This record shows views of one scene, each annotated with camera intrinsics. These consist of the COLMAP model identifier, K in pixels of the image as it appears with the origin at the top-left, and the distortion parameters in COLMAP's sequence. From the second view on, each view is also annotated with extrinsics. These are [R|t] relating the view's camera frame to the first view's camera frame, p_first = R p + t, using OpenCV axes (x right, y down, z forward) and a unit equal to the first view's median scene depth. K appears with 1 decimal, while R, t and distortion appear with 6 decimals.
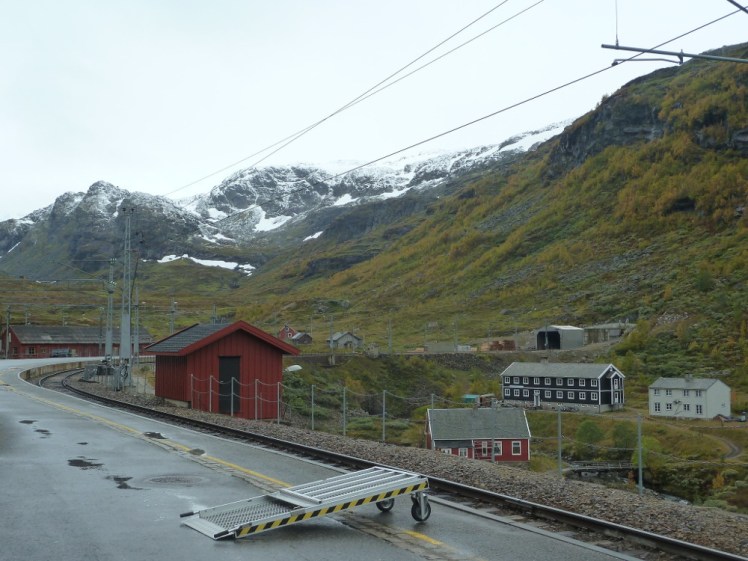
lens RADIAL K [[945.6, 0, 373.8], [0, 945.6, 278.8], [0, 0, 1]] dist [0.025238, 0.000000]
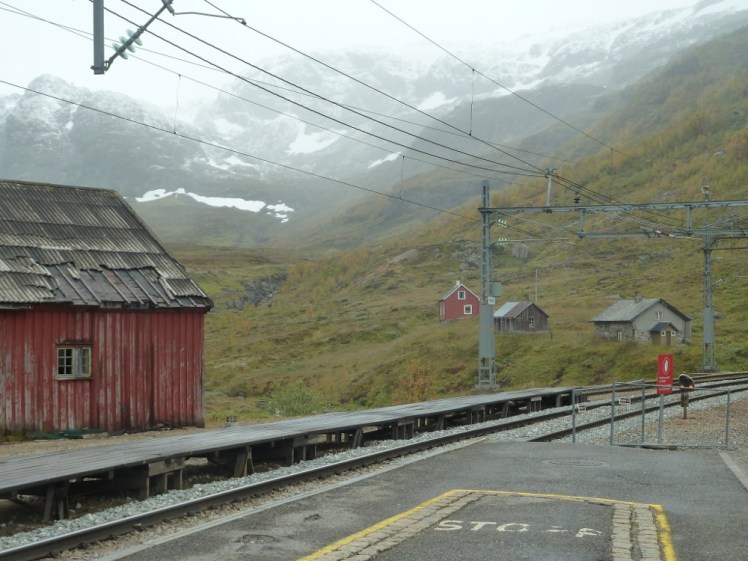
lens RADIAL K [[1318.3, 0, 373.5], [0, 1318.3, 282.2], [0, 0, 1]] dist [0.025078, 0.000000]
pose [[0.999022, 0.000158, -0.044207, -0.034433], [0.001144, 0.999566, 0.029425, 0.010141], [0.044192, -0.029447, 0.998589, 0.140532]]
